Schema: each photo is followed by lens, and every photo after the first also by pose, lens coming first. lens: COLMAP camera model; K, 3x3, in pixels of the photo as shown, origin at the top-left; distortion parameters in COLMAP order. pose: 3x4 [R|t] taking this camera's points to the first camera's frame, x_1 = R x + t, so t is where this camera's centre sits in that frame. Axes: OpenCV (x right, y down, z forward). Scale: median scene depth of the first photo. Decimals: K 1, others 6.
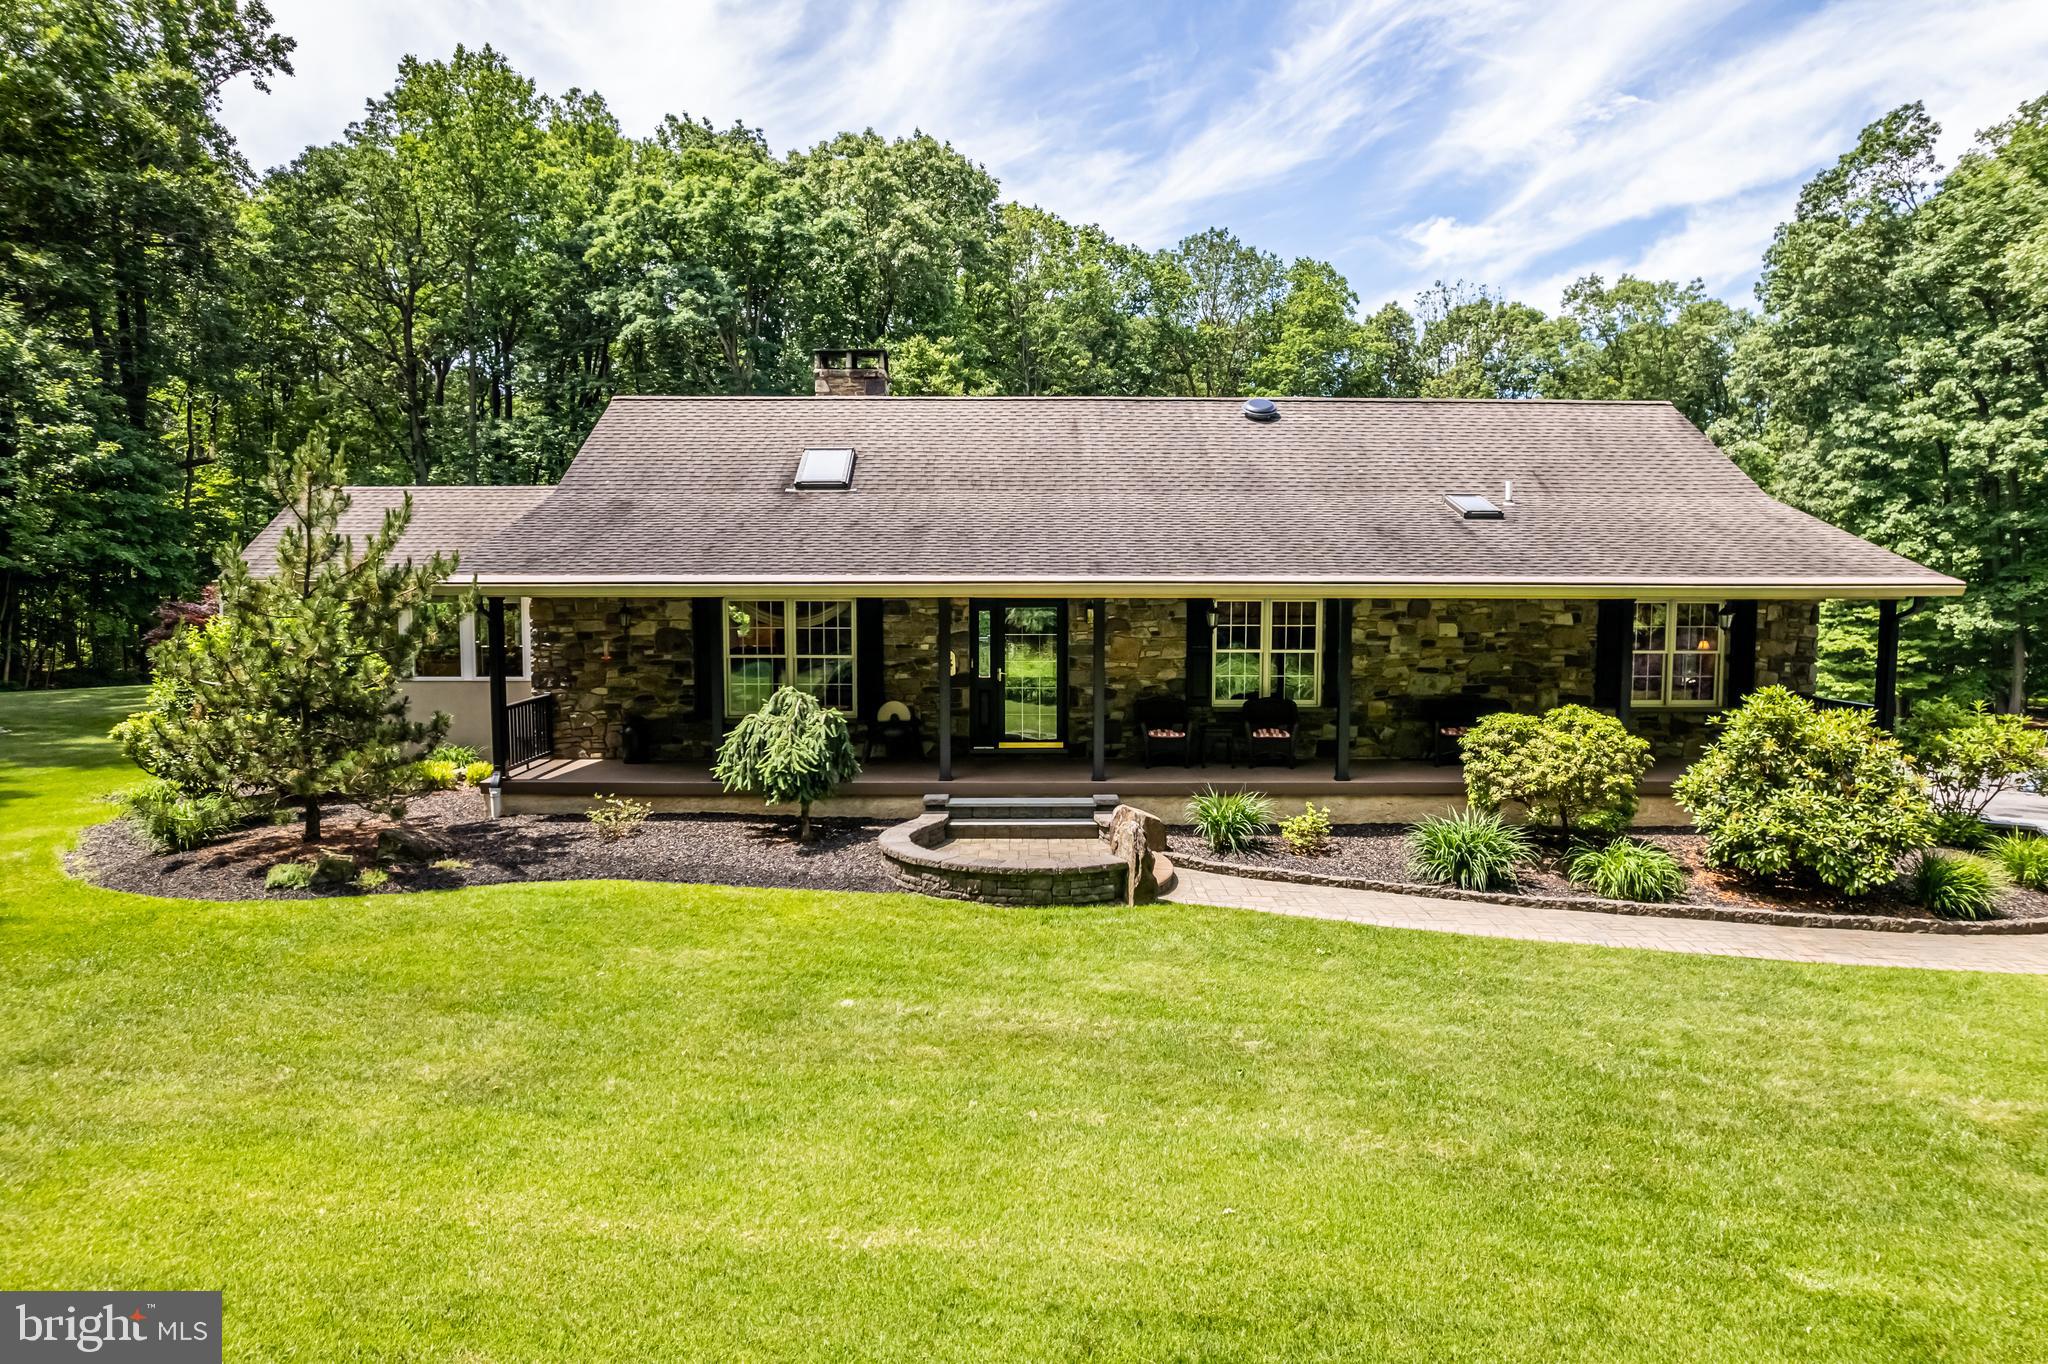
lens RADIAL K [[1318.8, 0, 1028.2], [0, 1318.8, 680.4], [0, 0, 1]] dist [-0.070785, 0.059256]
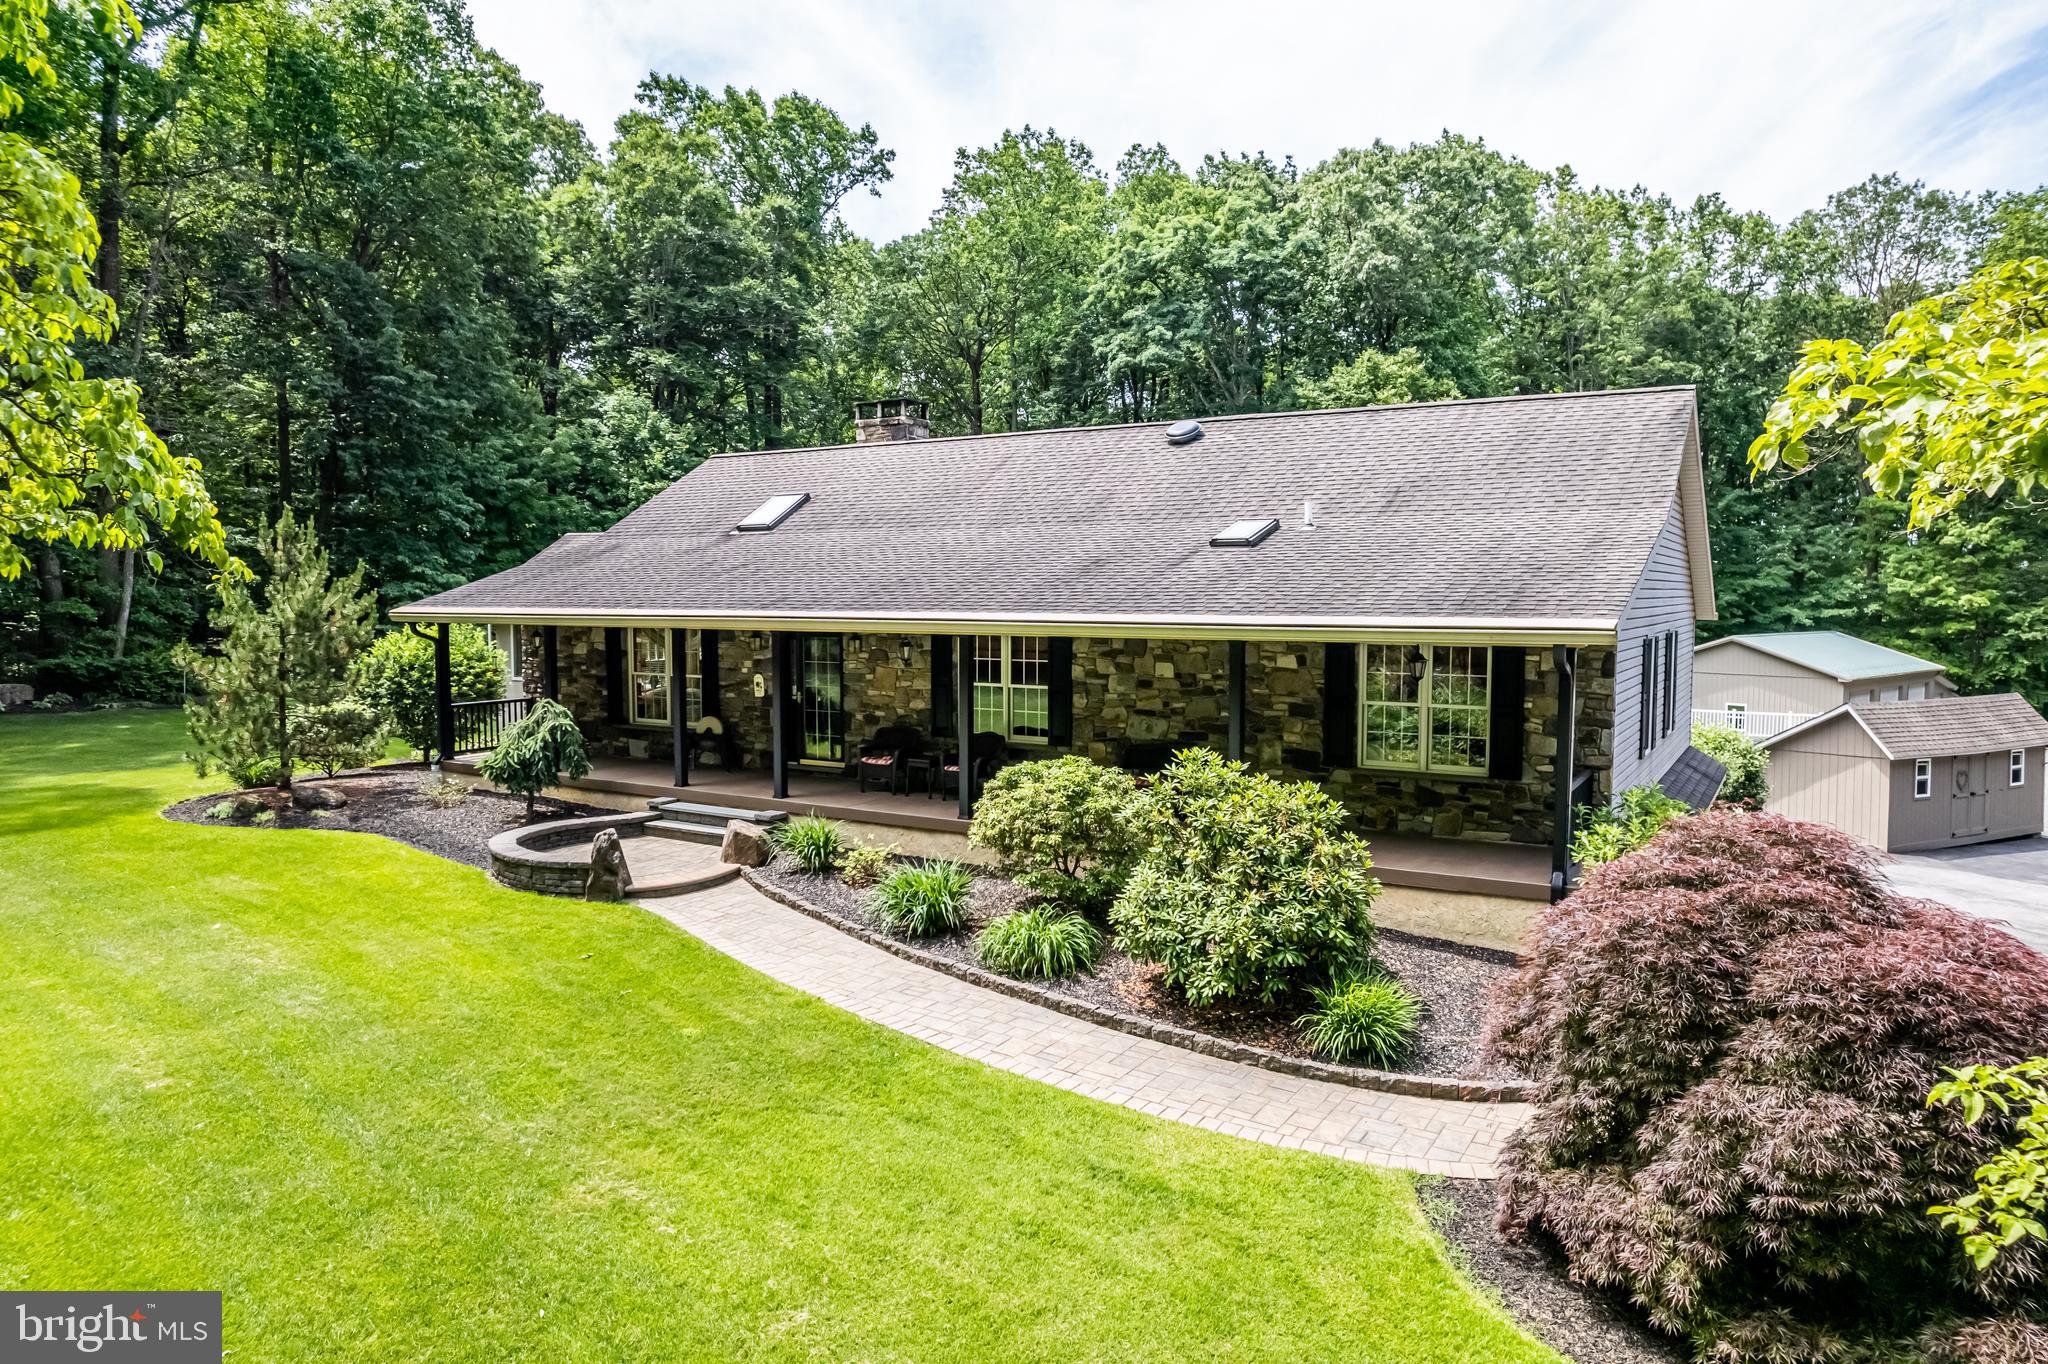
lens RADIAL K [[1318.8, 0, 1023.1], [0, 1318.8, 680.9], [0, 0, 1]] dist [-0.070785, 0.059256]
pose [[0.842586, 0.035903, -0.537363, 0.226954], [-0.042058, 0.999115, 0.000808, -0.008498], [0.536916, 0.021920, 0.843351, 0.052793]]
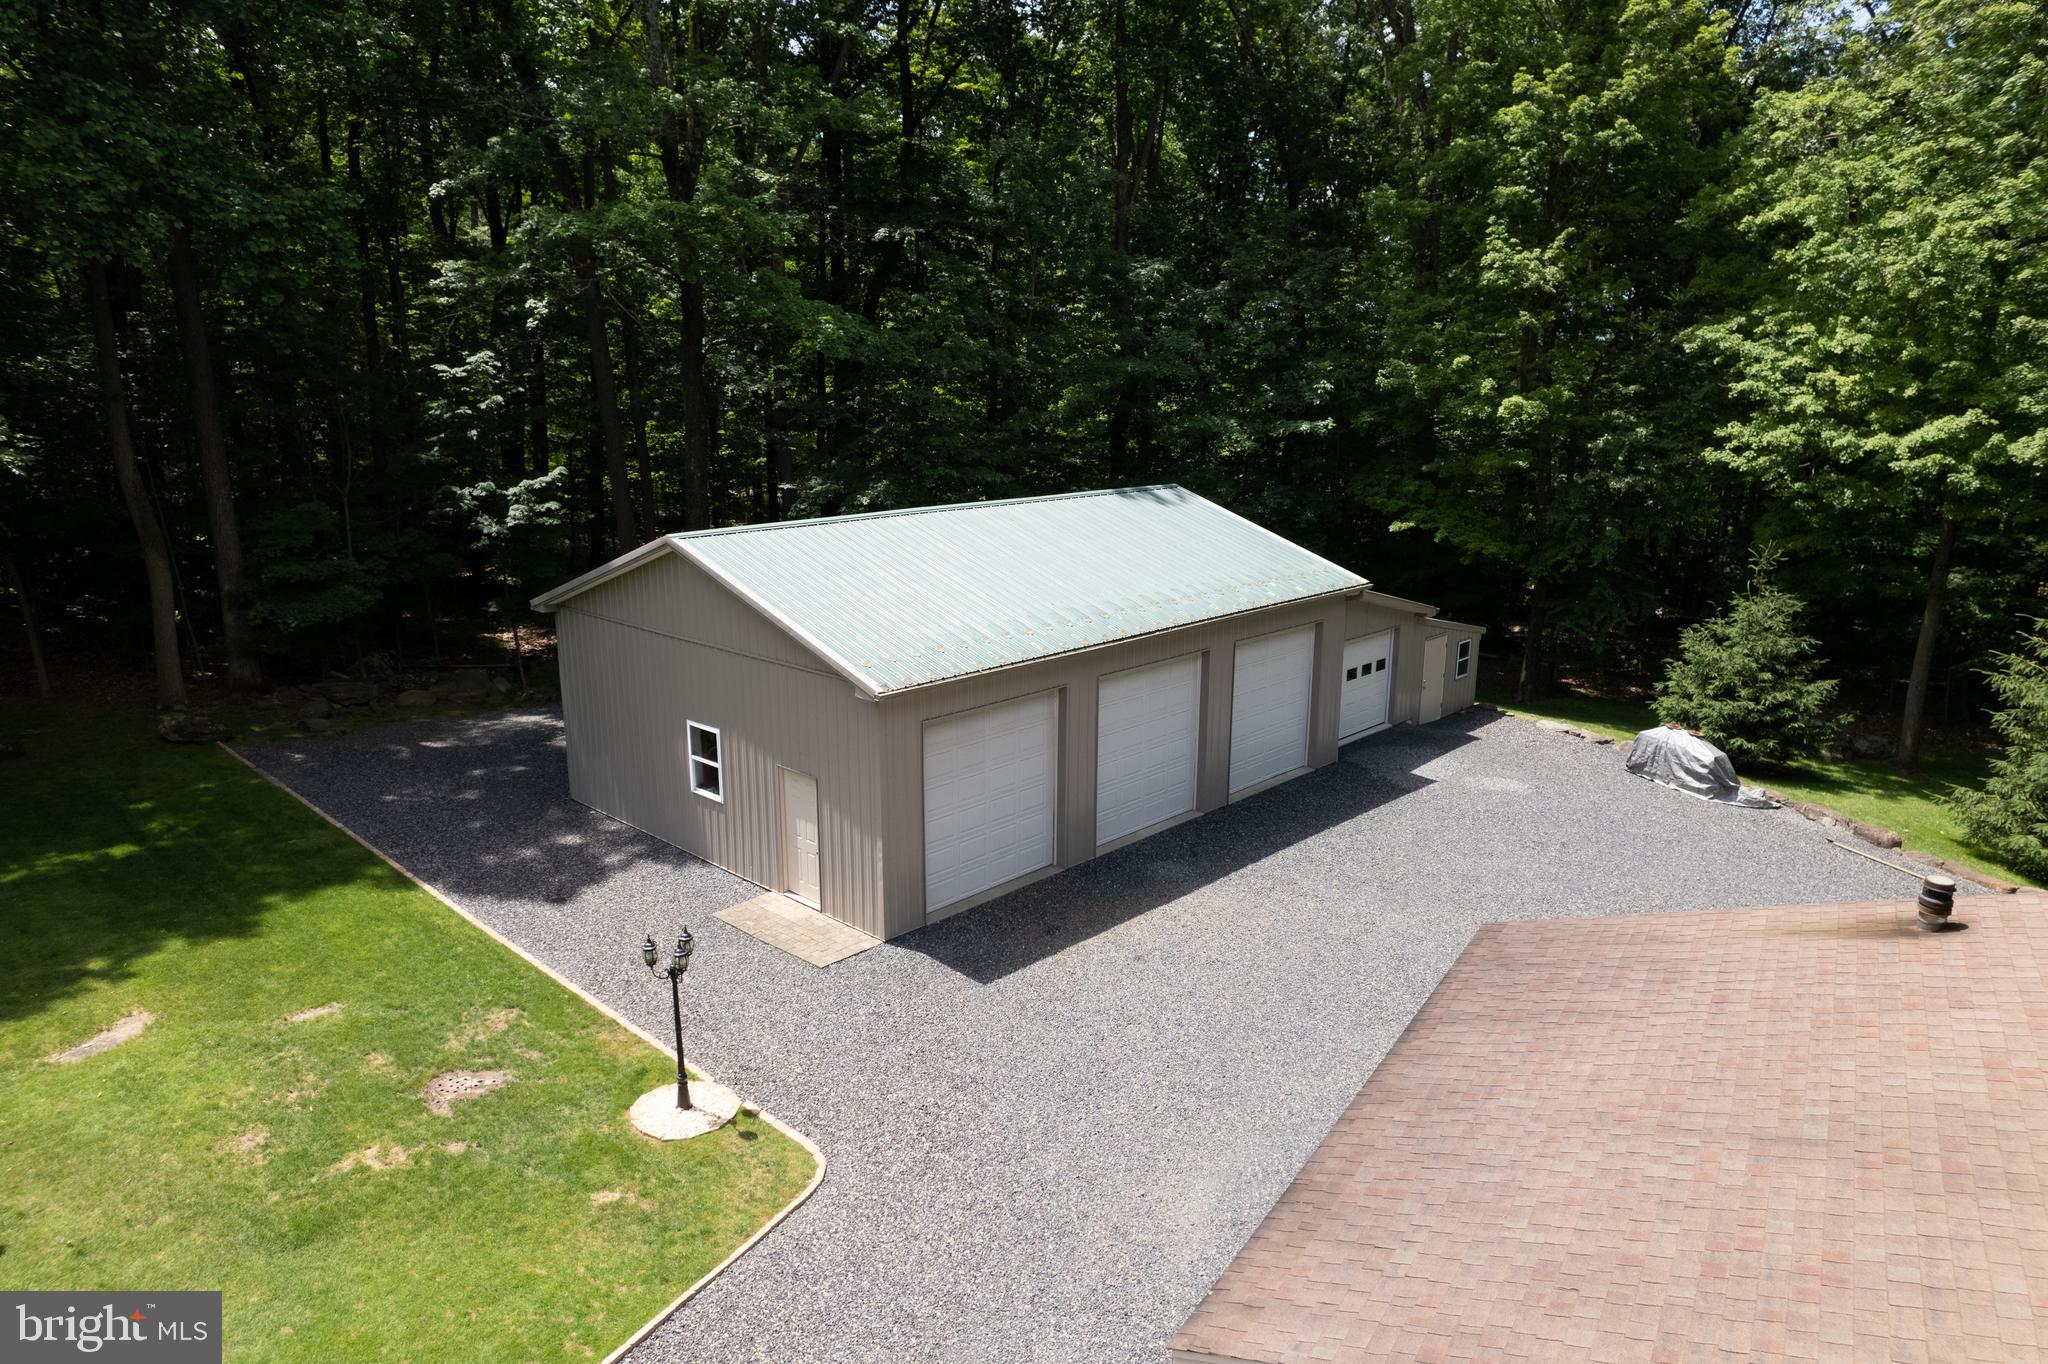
lens RADIAL K [[1318.8, 0, 1037.2], [0, 1318.8, 679.8], [0, 0, 1]] dist [-0.070785, 0.059256]
pose [[0.903767, 0.095875, -0.417150, 0.381807], [-0.029002, 0.986067, 0.163799, -0.088778], [0.427042, -0.135938, 0.893955, 0.910757]]
